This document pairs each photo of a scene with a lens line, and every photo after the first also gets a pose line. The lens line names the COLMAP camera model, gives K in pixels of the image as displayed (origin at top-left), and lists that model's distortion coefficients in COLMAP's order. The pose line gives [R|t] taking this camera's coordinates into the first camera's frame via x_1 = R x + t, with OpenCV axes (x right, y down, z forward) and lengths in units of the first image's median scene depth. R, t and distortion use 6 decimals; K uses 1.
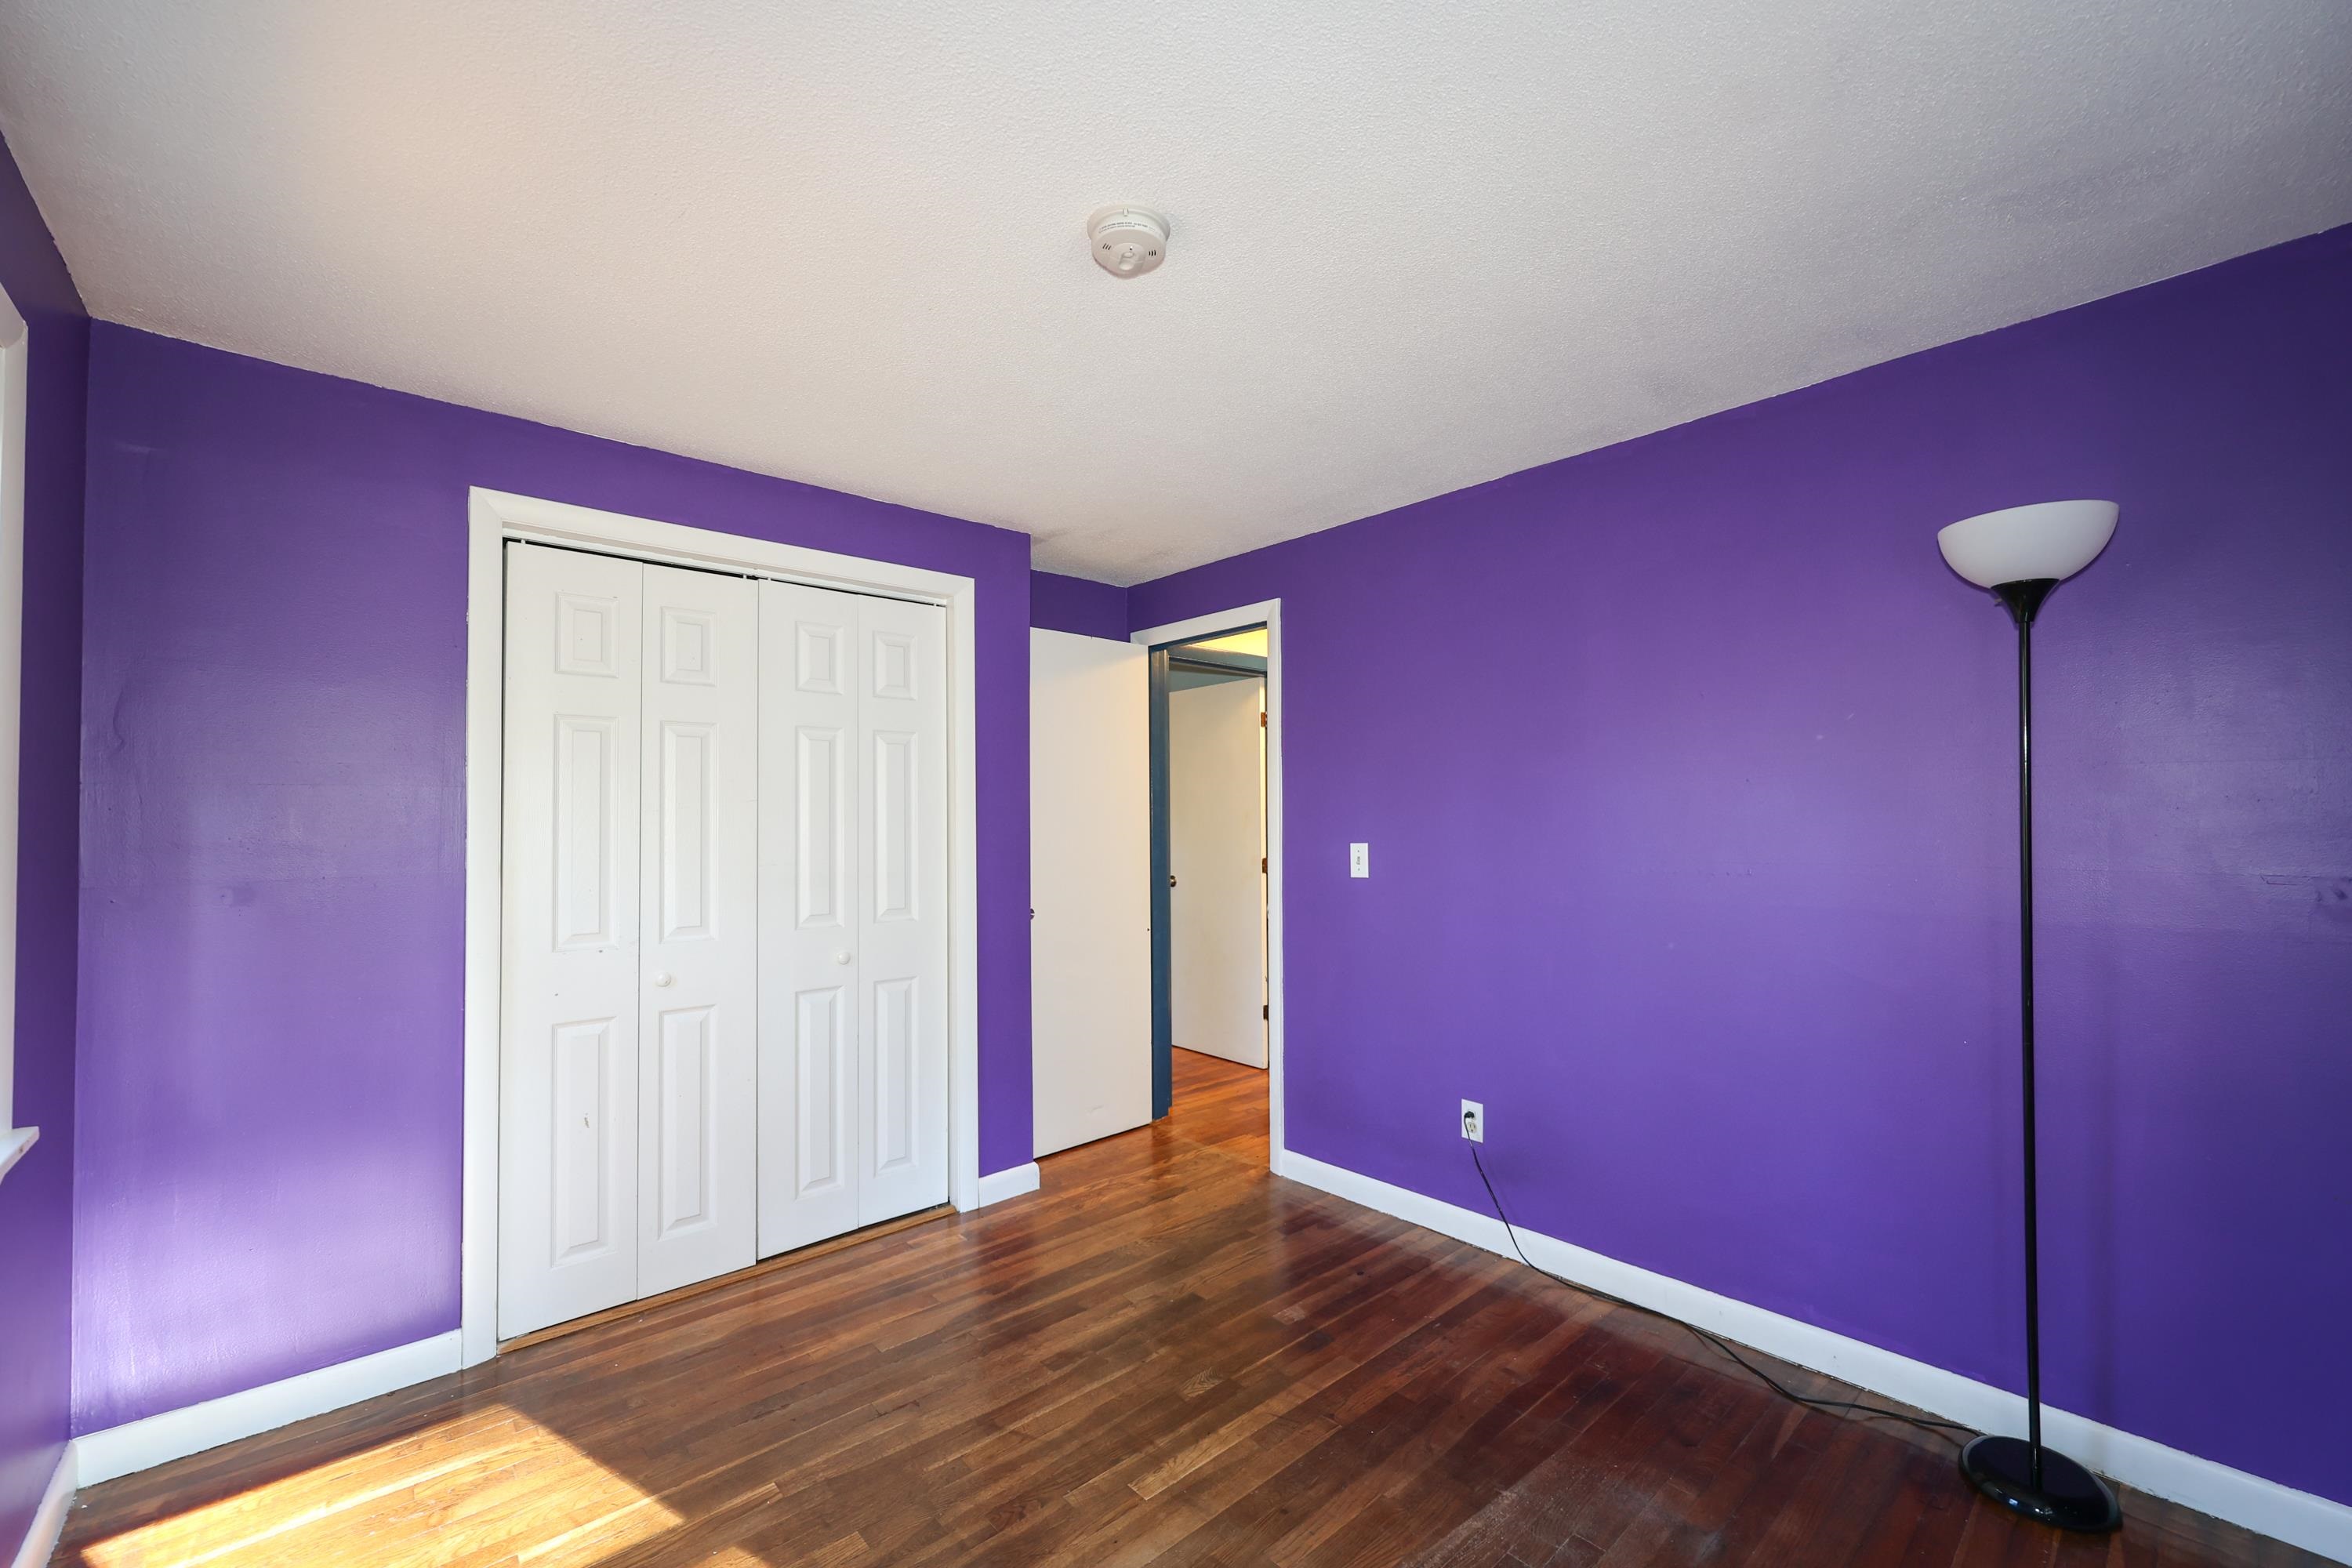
lens RADIAL K [[966.6, 0, 1181.0], [0, 966.6, 799.4], [0, 0, 1]] dist [0.000555, -0.000024]
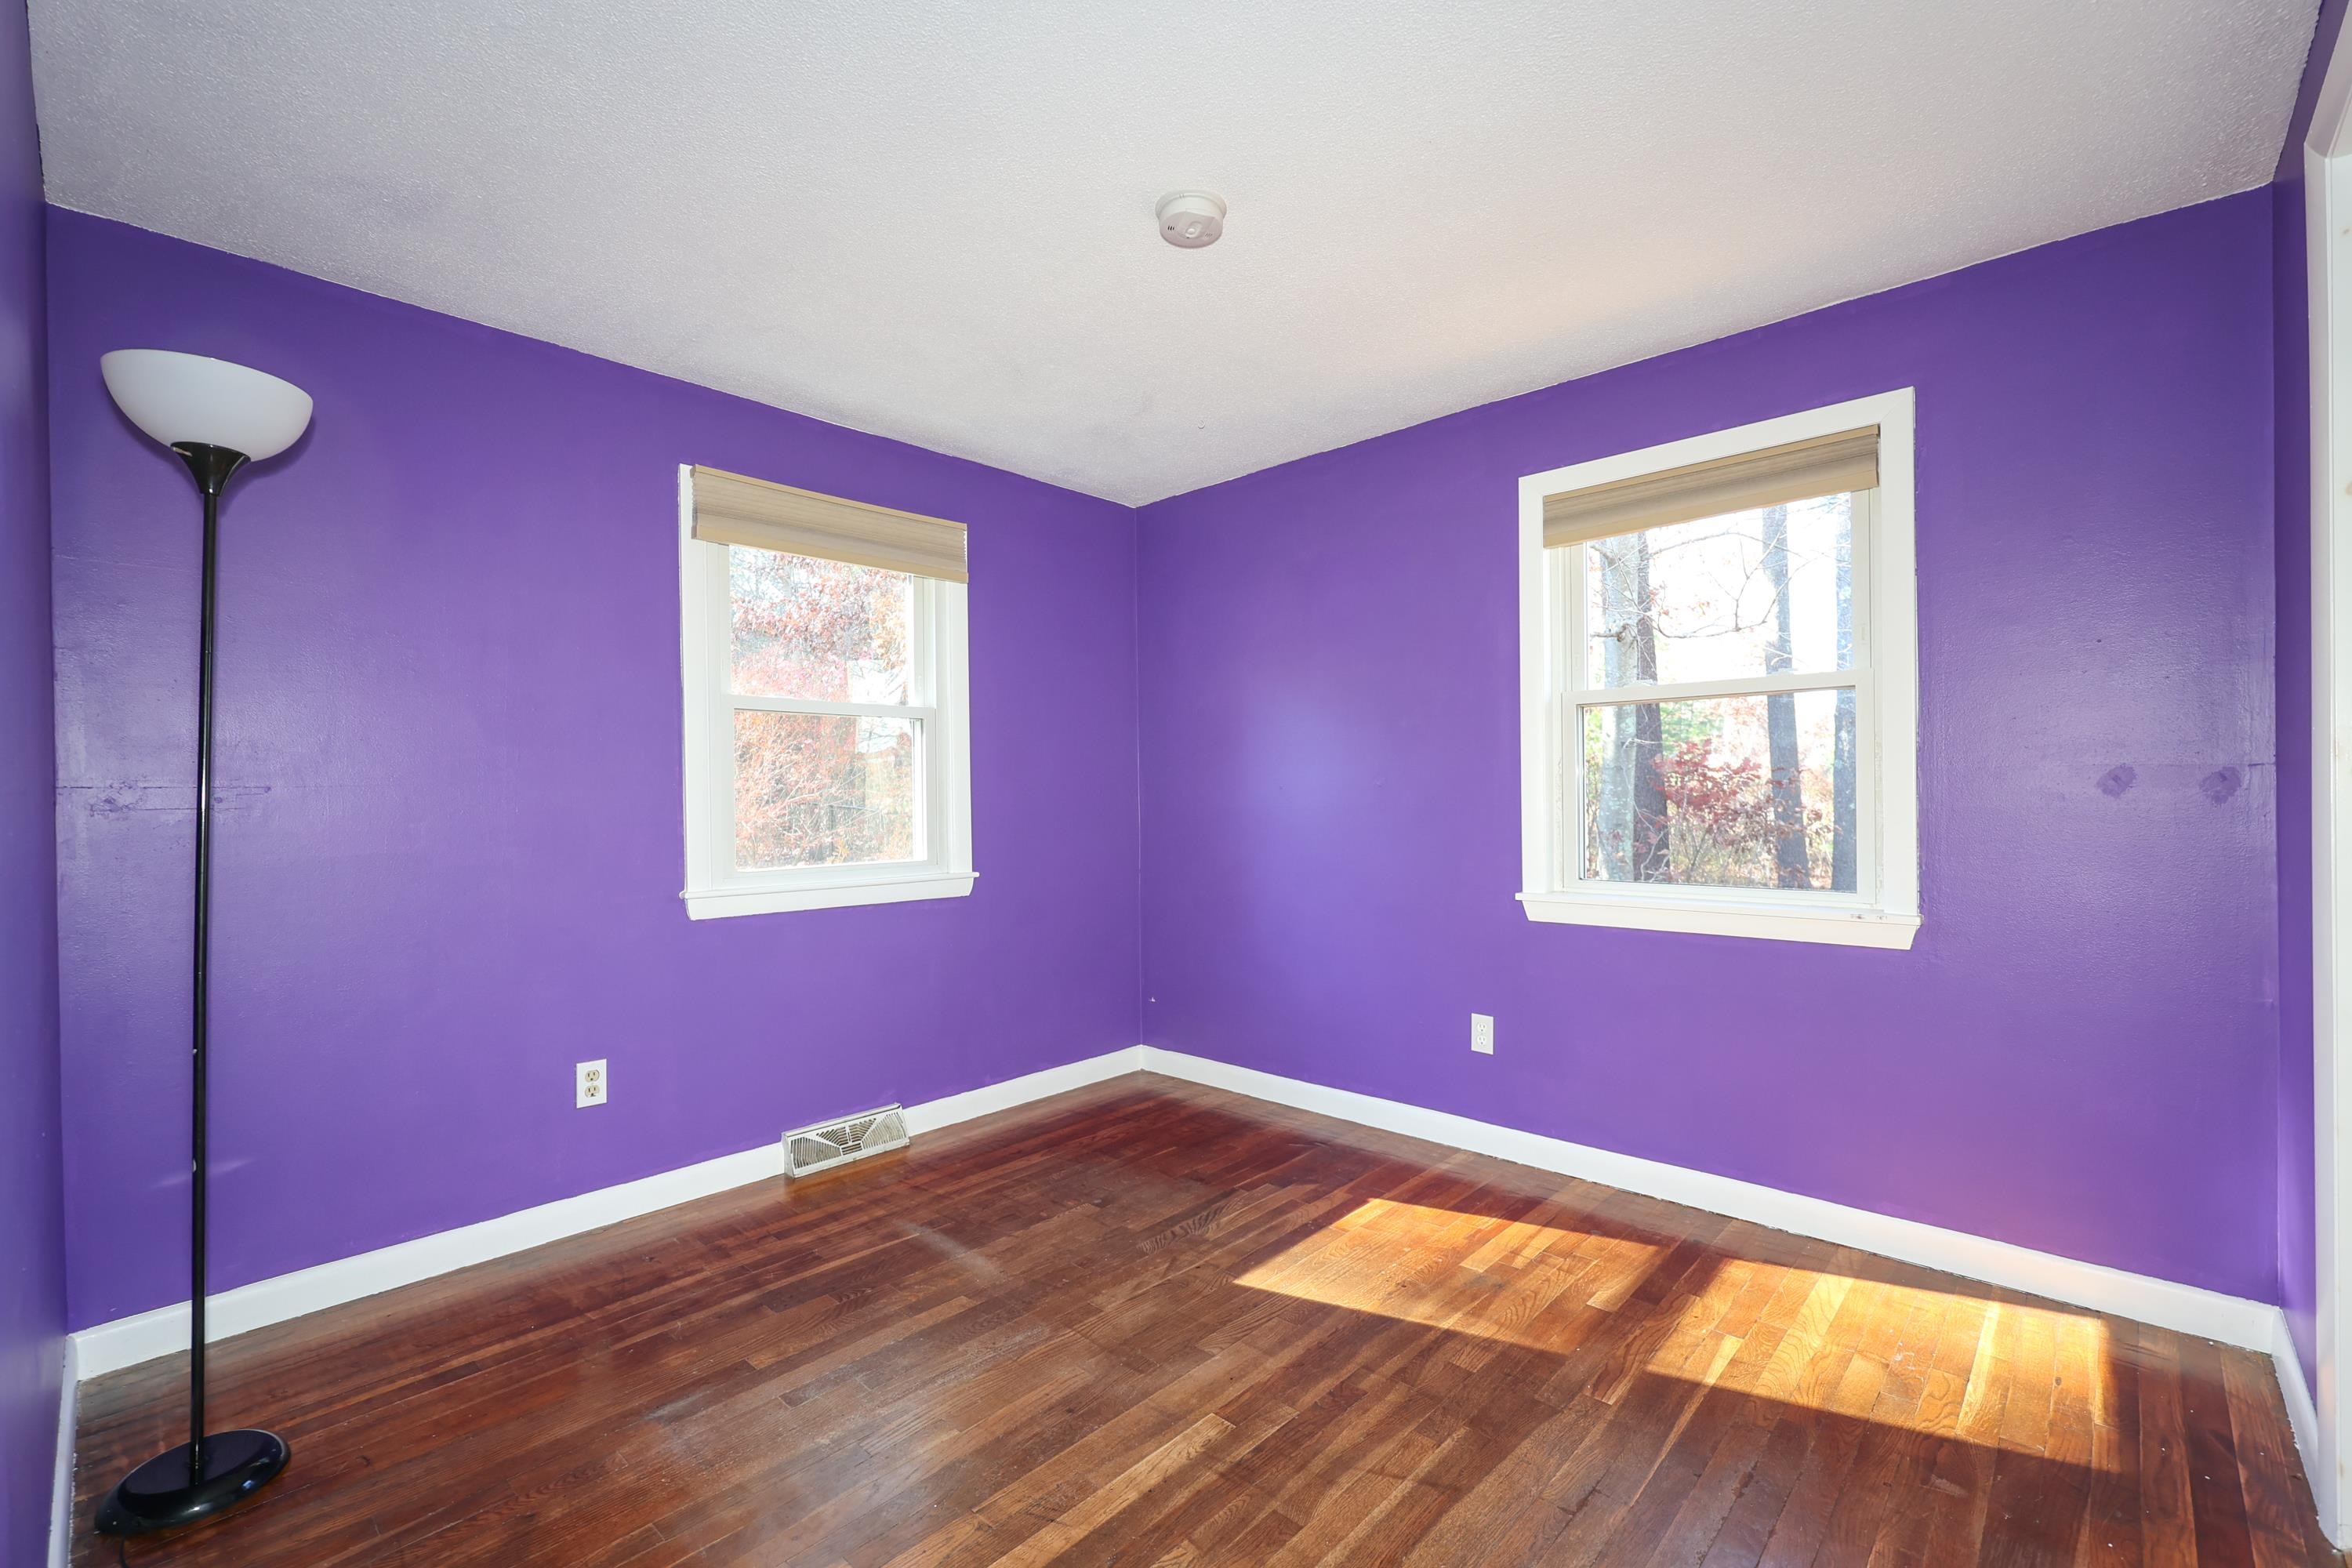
lens RADIAL K [[966.6, 0, 1169.7], [0, 966.6, 791.9], [0, 0, 1]] dist [0.000555, -0.000024]
pose [[-0.996410, 0.020413, -0.082163, 0.068290], [0.022512, 0.999441, -0.024705, 0.124537], [0.081613, -0.026466, -0.996313, 1.867301]]
